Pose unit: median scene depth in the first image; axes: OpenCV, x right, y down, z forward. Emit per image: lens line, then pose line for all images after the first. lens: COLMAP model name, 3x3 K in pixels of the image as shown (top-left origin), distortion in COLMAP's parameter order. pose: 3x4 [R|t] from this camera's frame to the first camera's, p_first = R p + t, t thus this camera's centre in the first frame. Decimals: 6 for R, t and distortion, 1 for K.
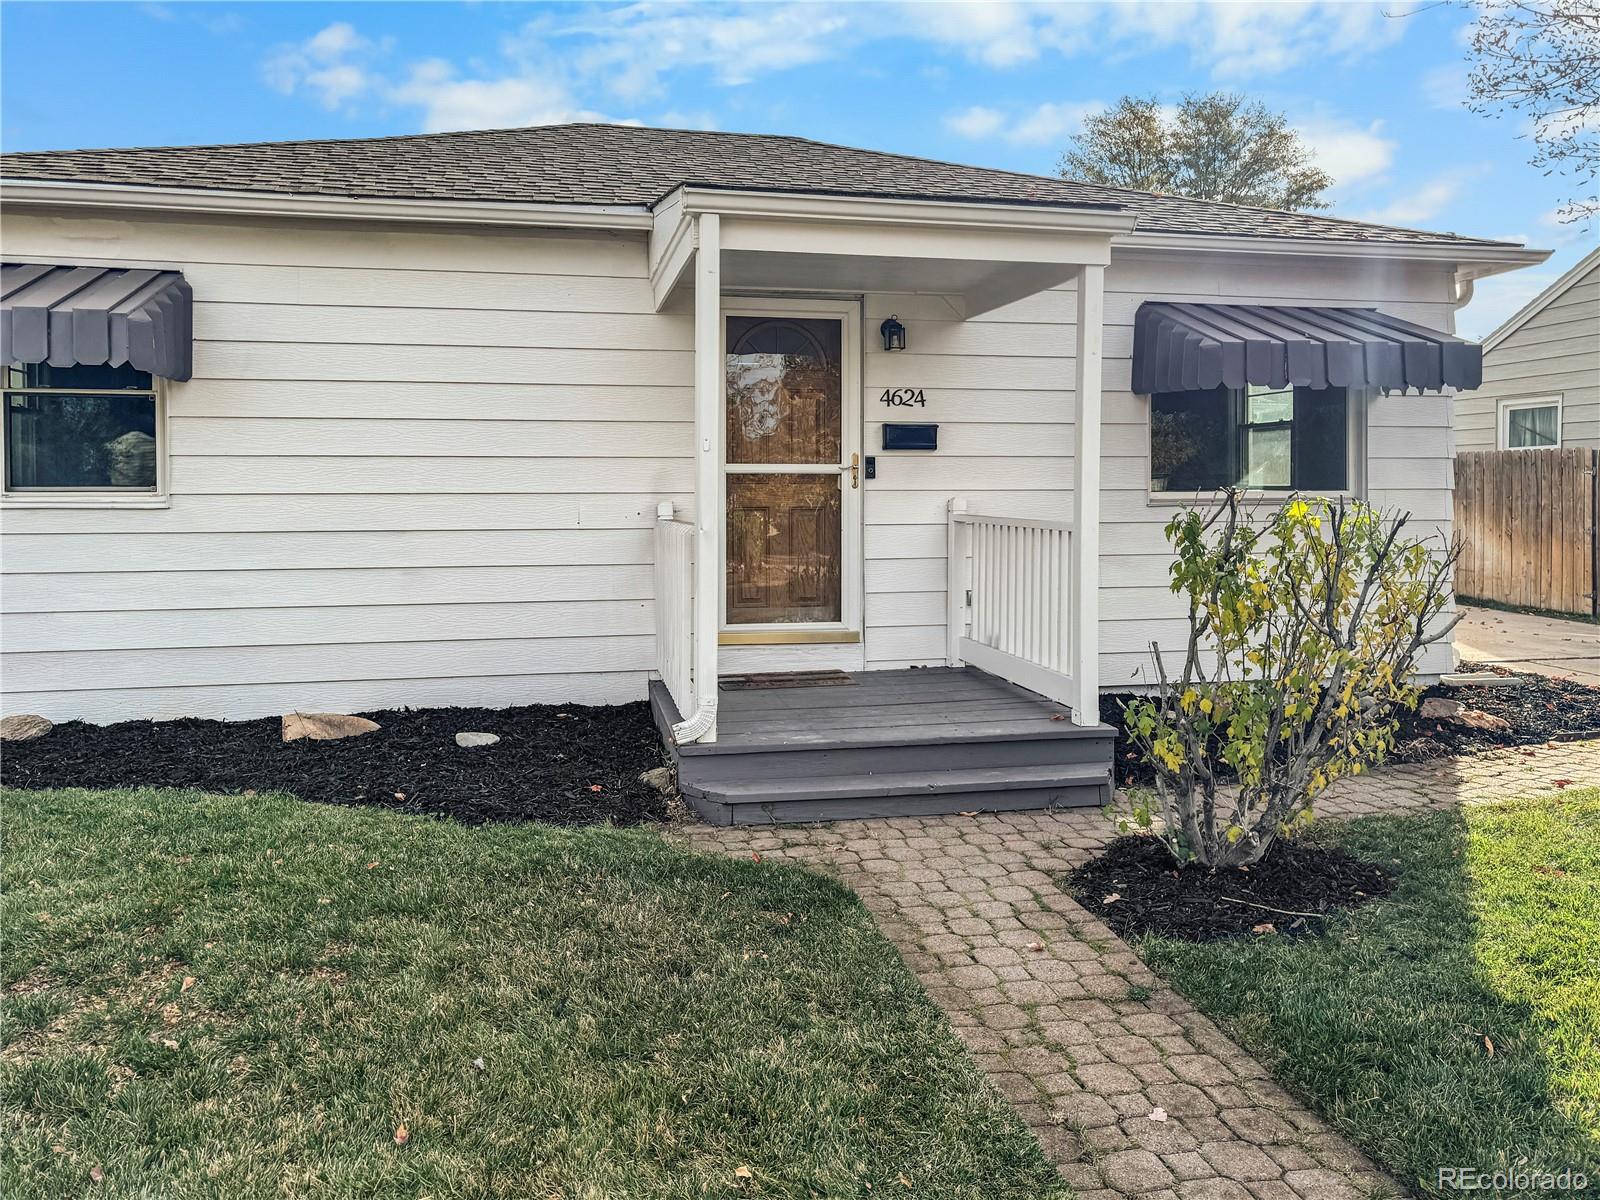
lens RADIAL K [[996.7, 0, 724.1], [0, 996.7, 519.8], [0, 0, 1]] dist [0.005643, 0.001068]
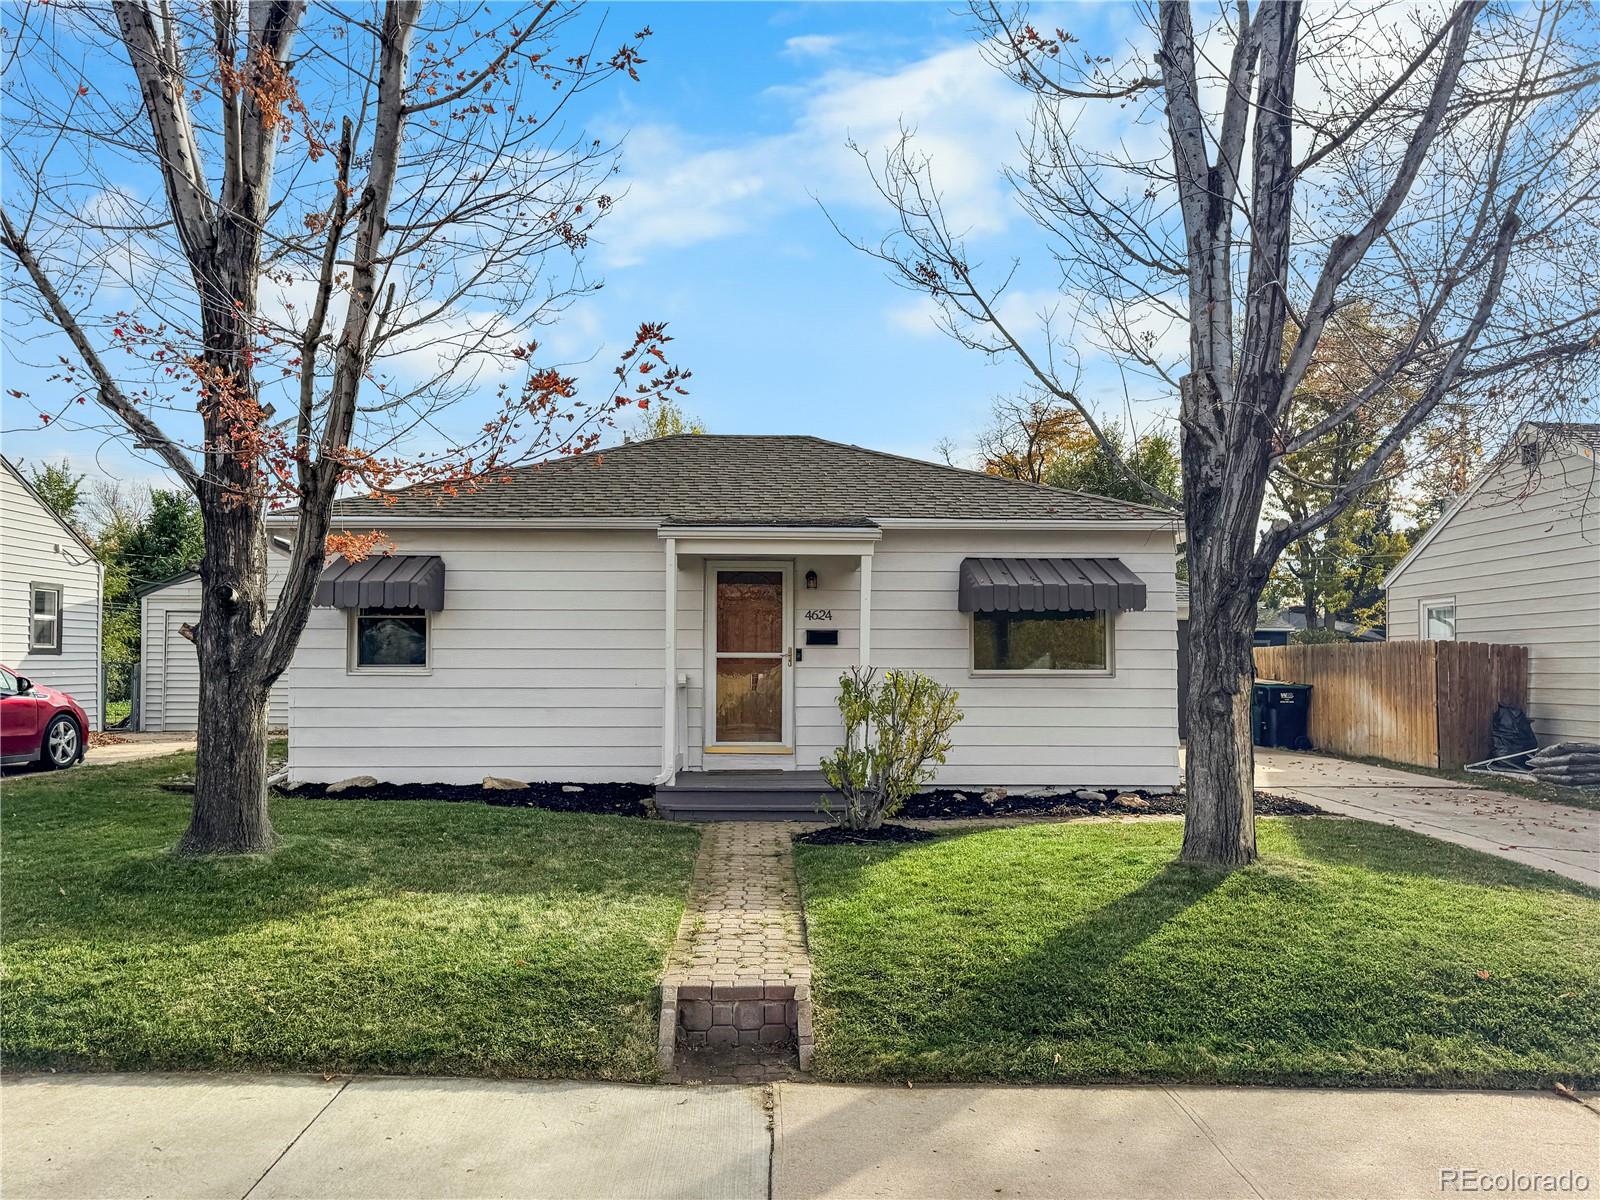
lens RADIAL K [[1190.7, 0, 792.6], [0, 1190.7, 687.3], [0, 0, 1]] dist [0.031611, -0.001809]
pose [[0.983162, 0.007055, -0.182602, 0.523821], [-0.010789, 0.999752, -0.019462, 0.046133], [0.182419, 0.021105, 0.982994, -1.079774]]
